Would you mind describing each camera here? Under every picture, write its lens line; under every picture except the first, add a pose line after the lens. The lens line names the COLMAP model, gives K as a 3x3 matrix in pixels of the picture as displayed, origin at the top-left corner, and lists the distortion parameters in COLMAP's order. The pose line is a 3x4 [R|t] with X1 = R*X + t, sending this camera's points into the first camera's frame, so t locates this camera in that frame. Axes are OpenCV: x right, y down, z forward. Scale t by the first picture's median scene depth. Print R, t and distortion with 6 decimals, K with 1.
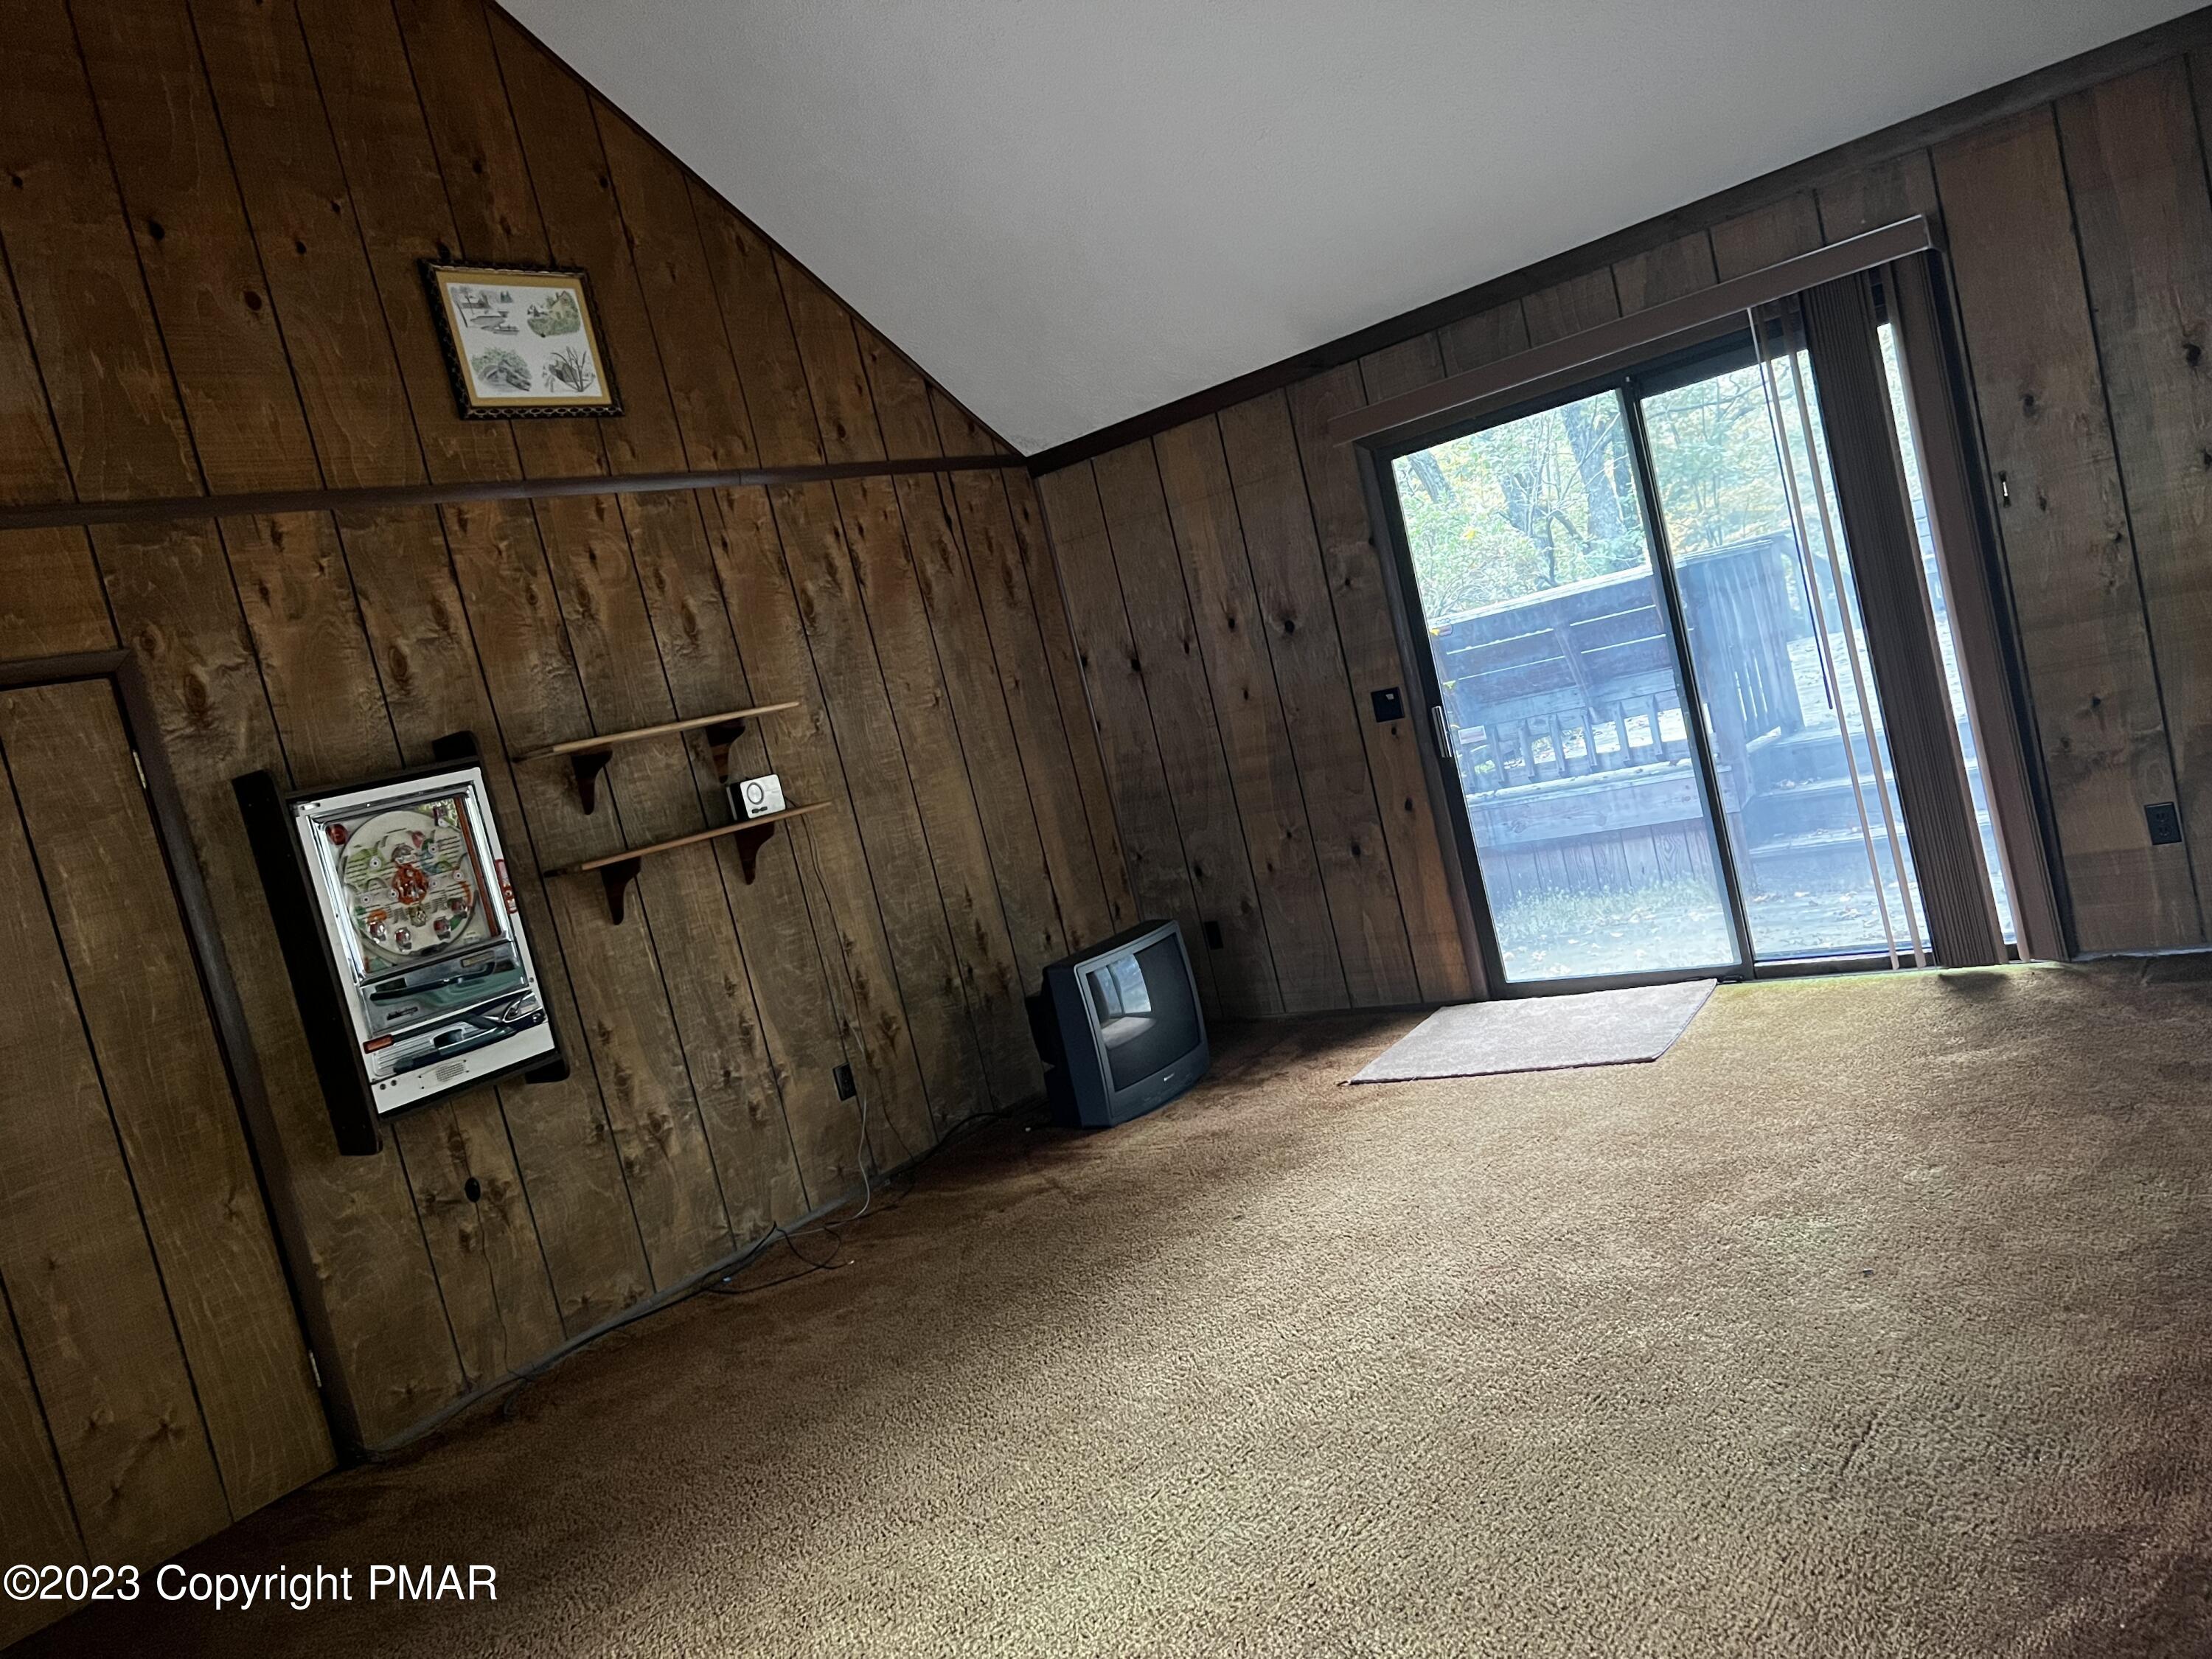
lens RADIAL K [[1667.0, 0, 1107.2], [0, 1667.0, 820.7], [0, 0, 1]] dist [0.056632, -0.058385]
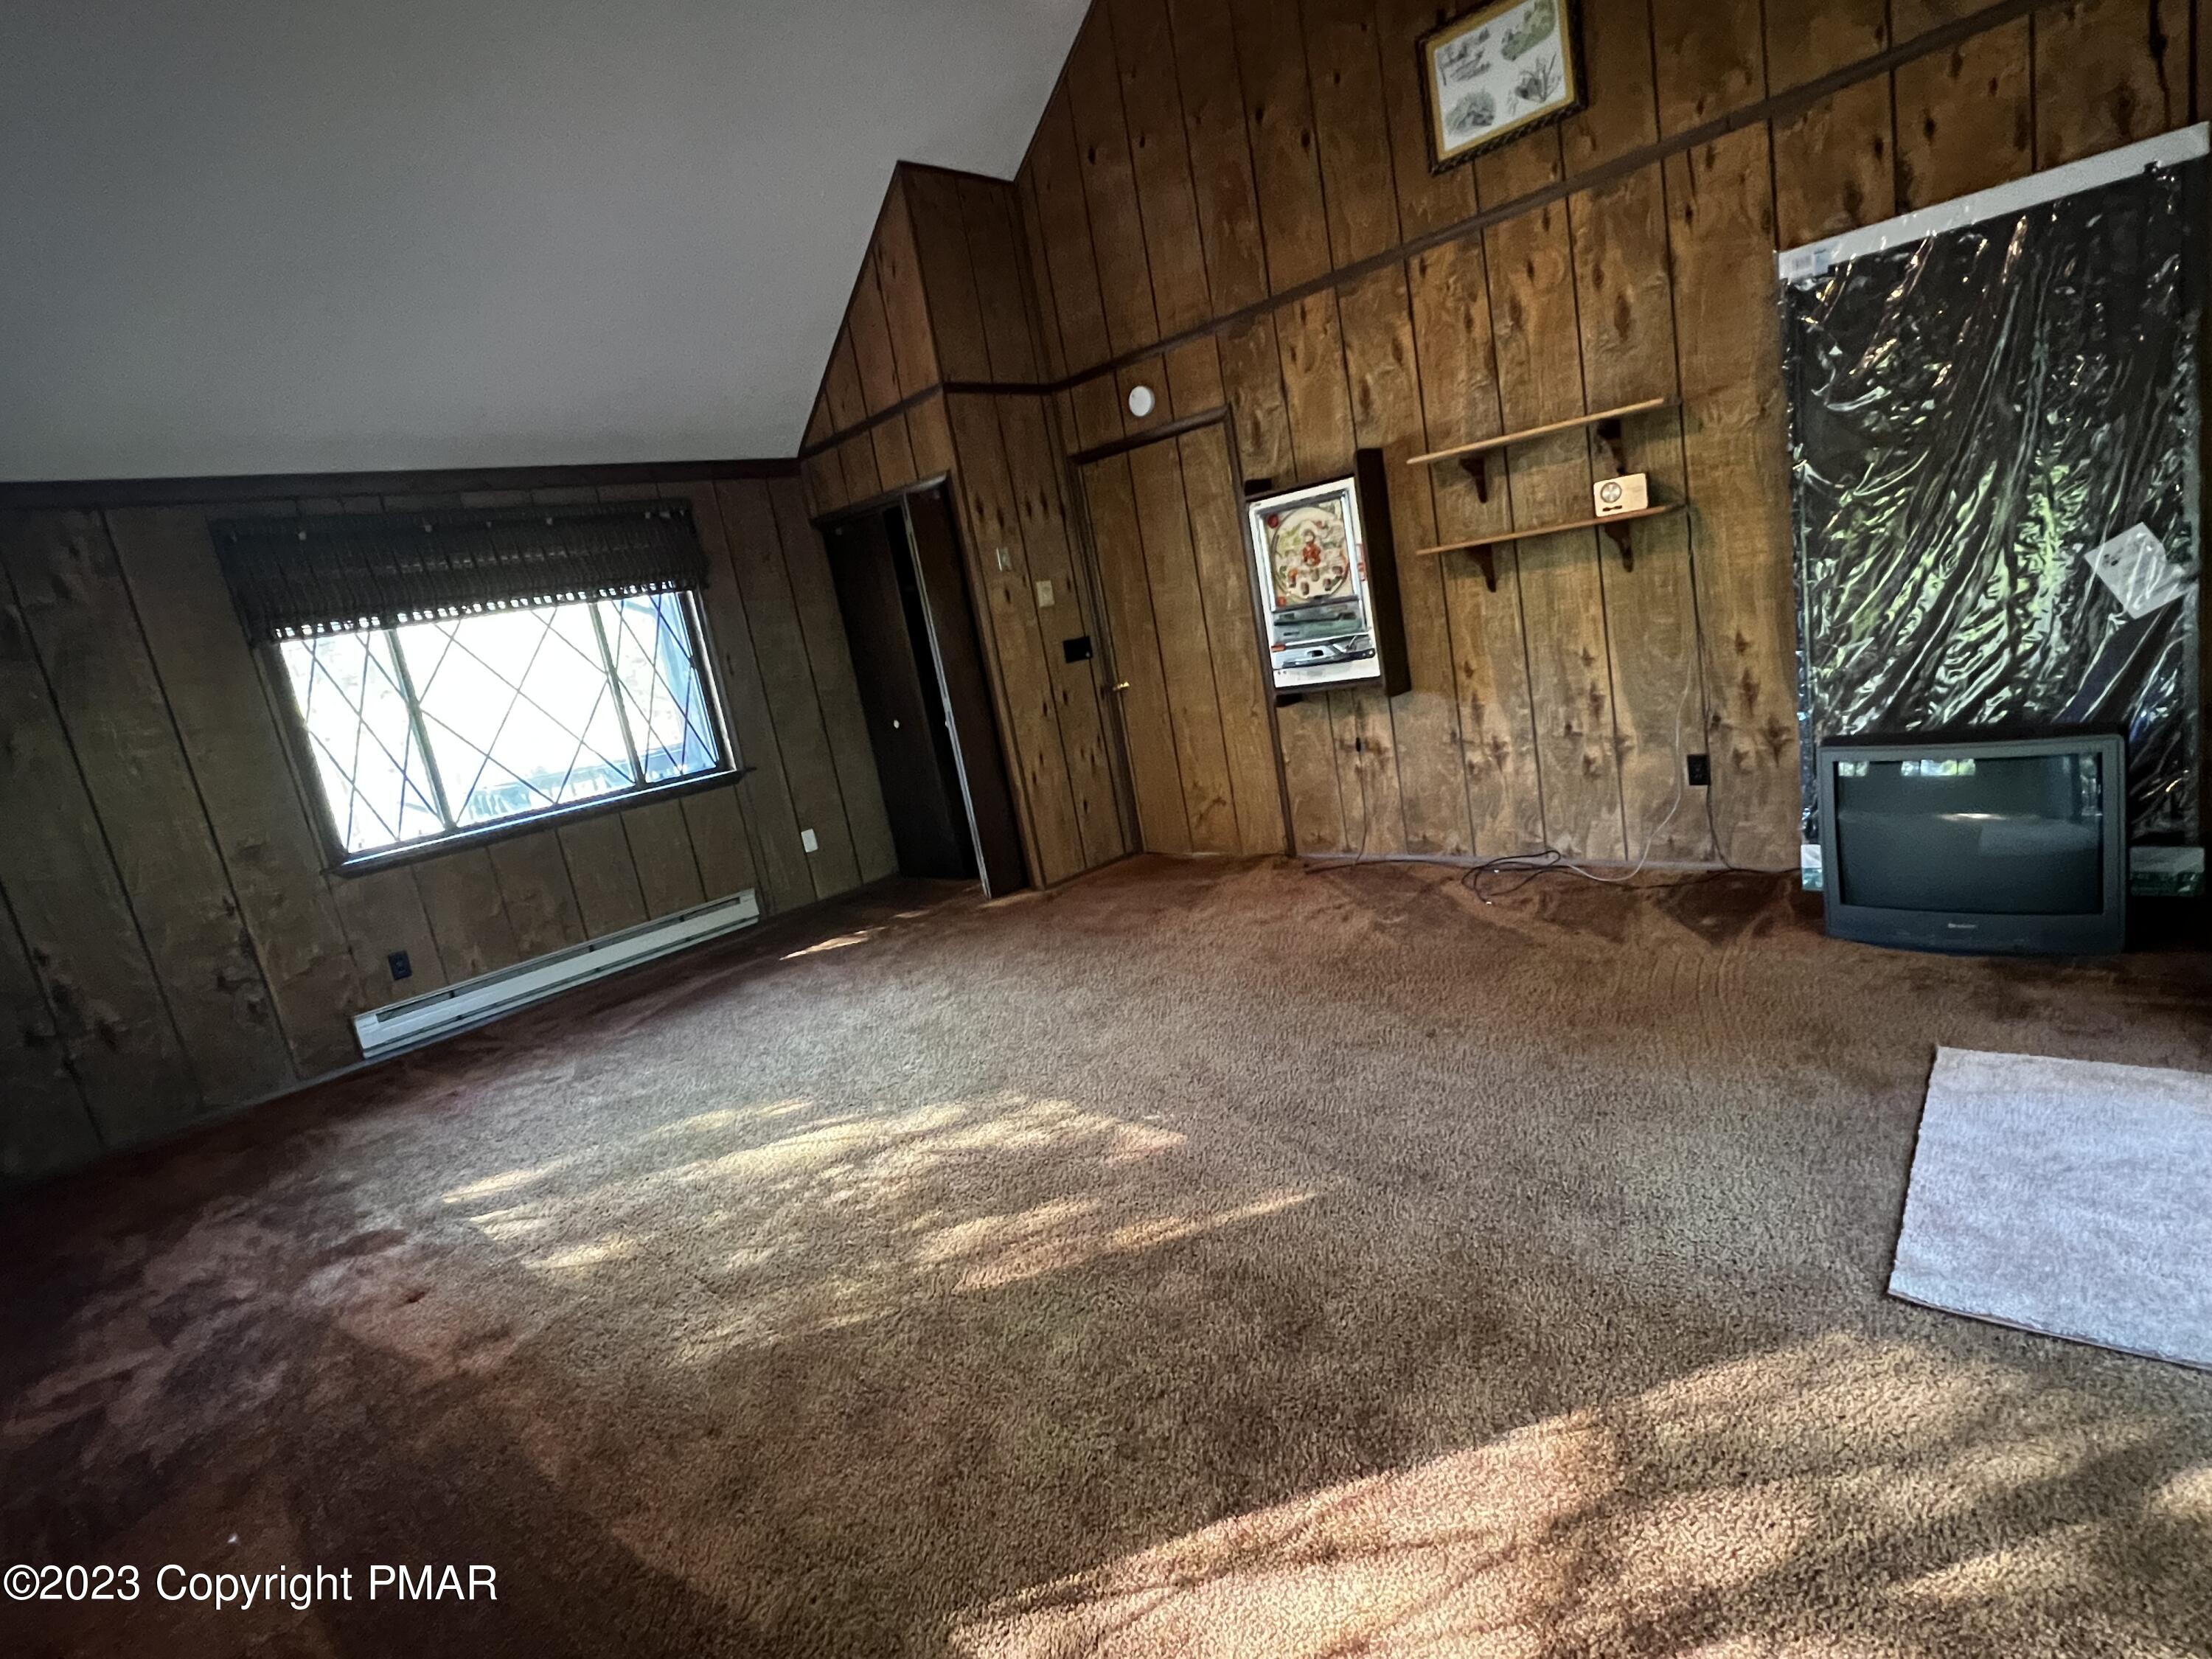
lens RADIAL K [[1119.4, 0, 1098.5], [0, 1119.4, 822.4], [0, 0, 1]] dist [-0.001711, 0.001335]
pose [[-0.053940, 0.424901, -0.903631, 0.597425], [0.120278, 0.901124, 0.416543, -0.179220], [0.991274, -0.086219, -0.099713, 0.783439]]
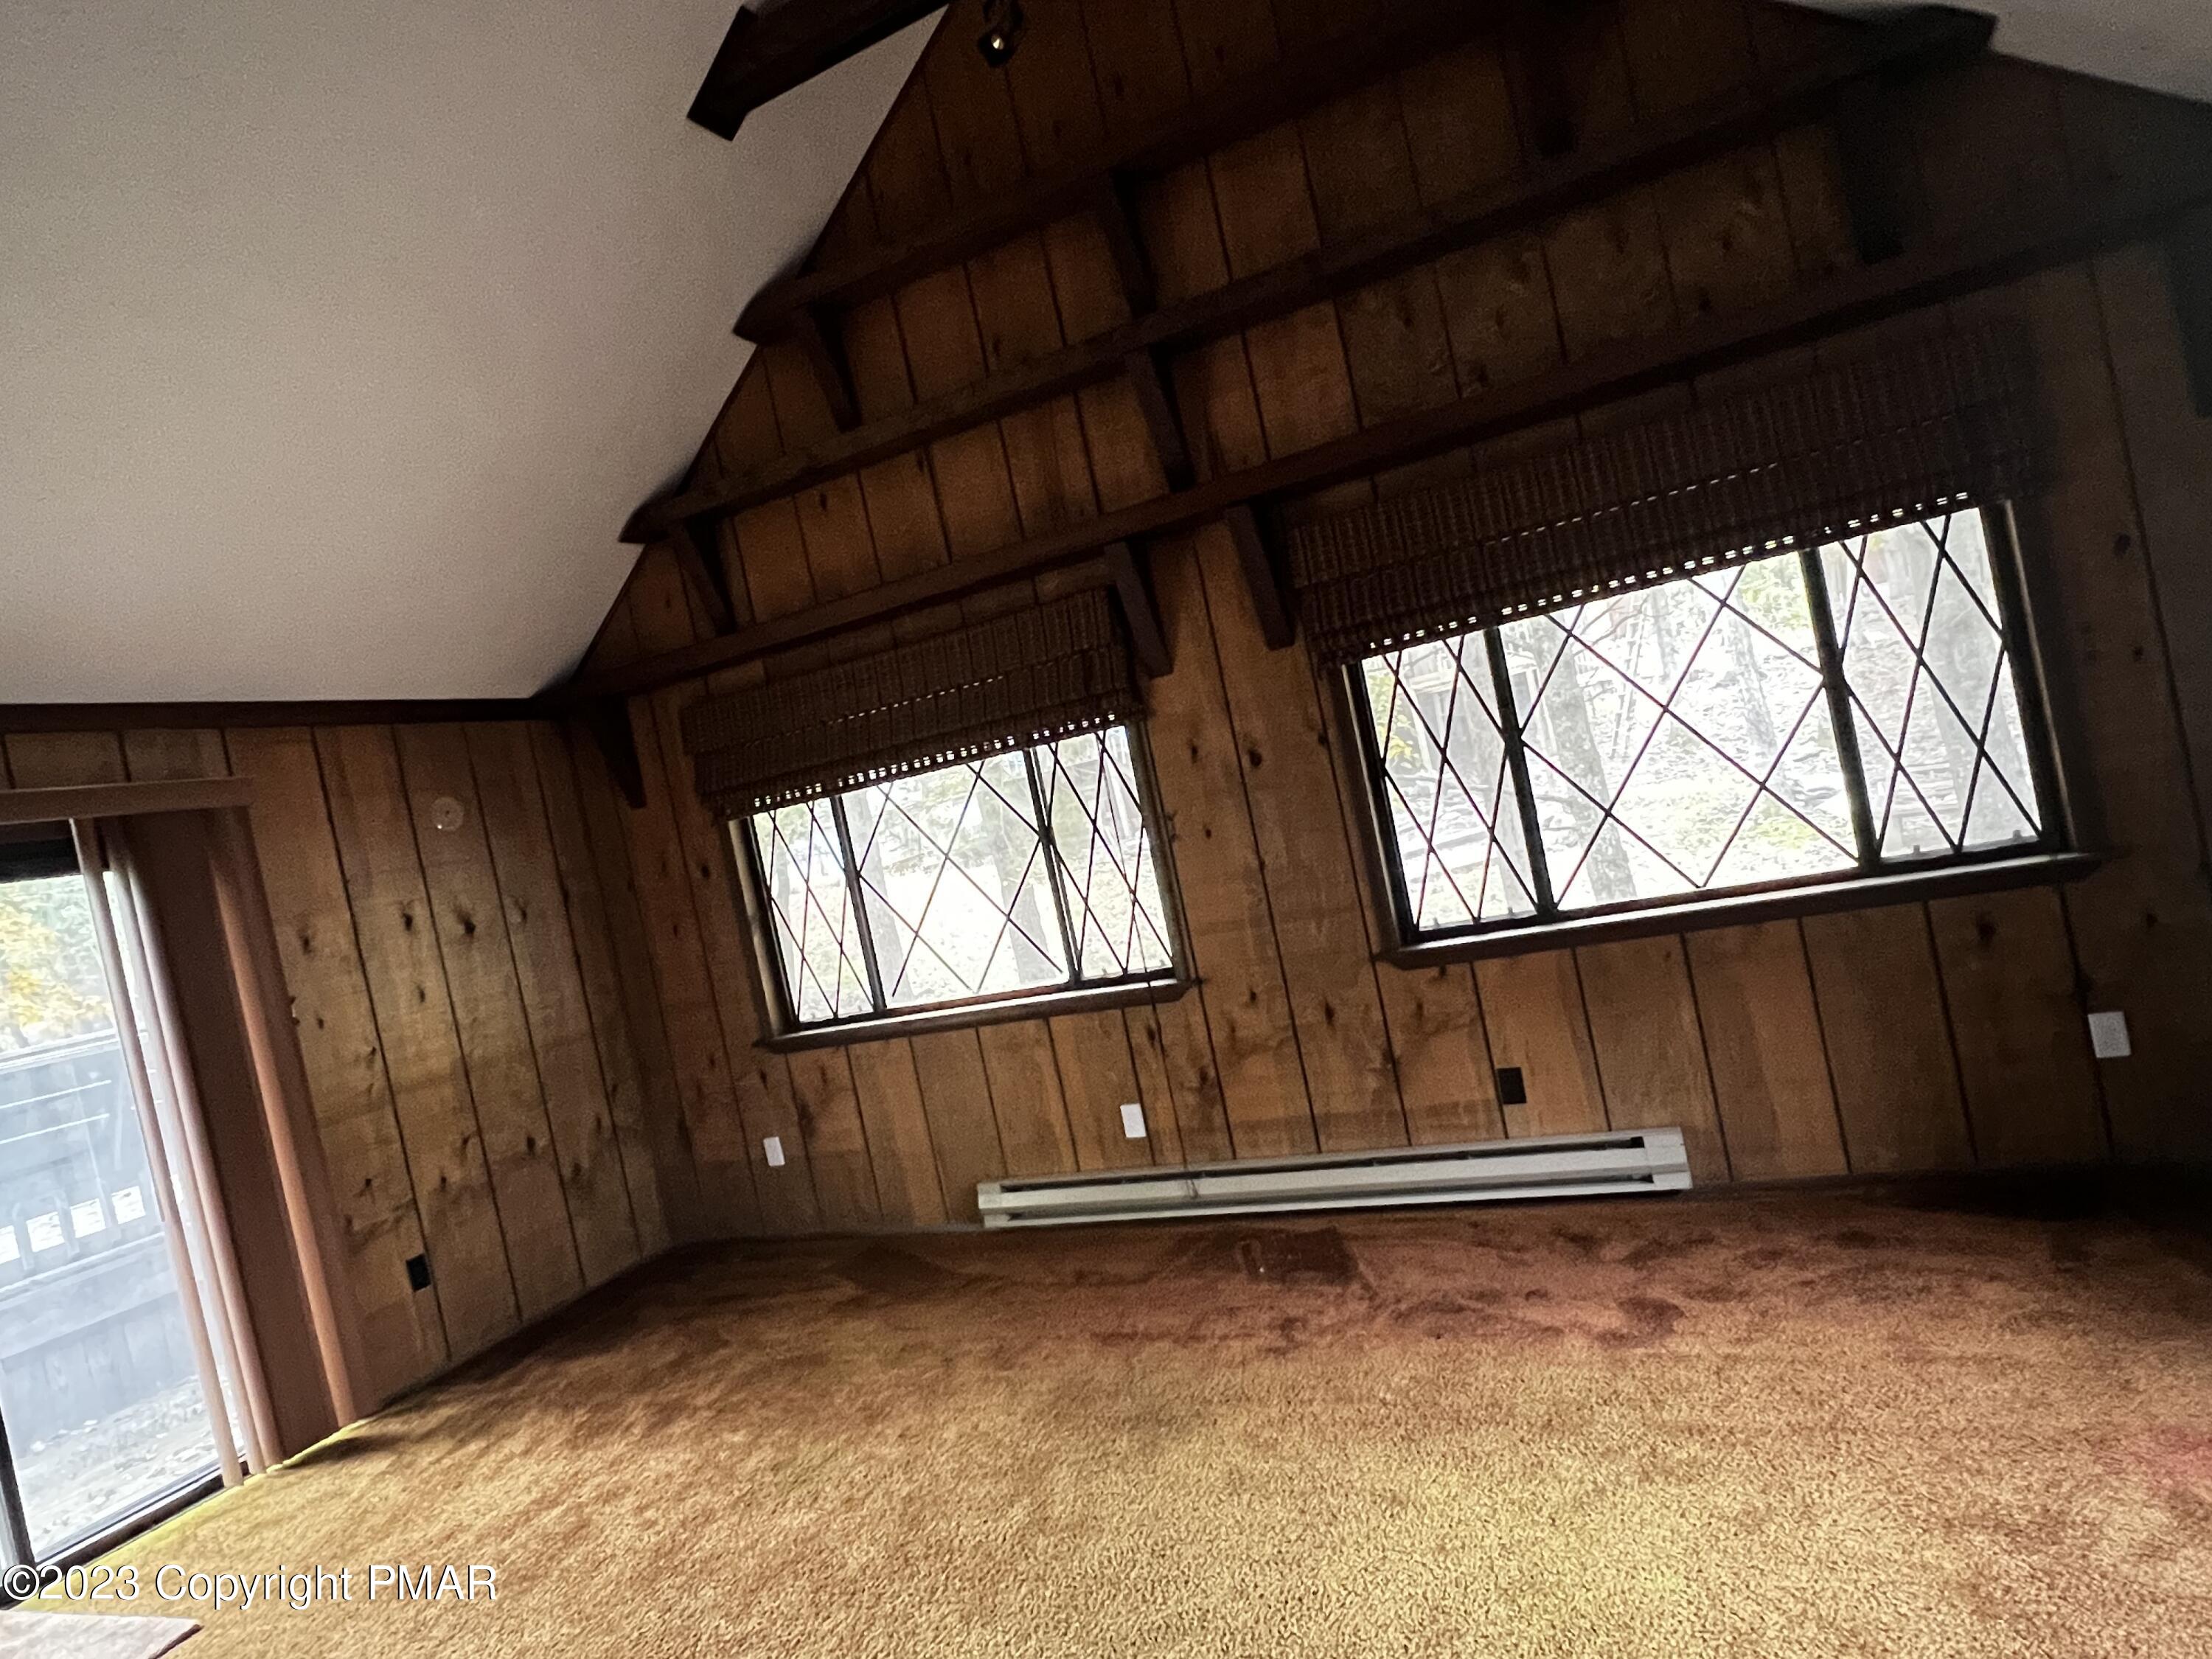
lens RADIAL K [[1252.6, 0, 1095.3], [0, 1252.6, 839.8], [0, 0, 1]] dist [0.001640, -0.000825]
pose [[-0.180207, 0.265023, 0.947253, -0.423599], [0.324094, 0.925242, -0.197208, 0.048692], [-0.928703, 0.271461, -0.252628, 0.633870]]
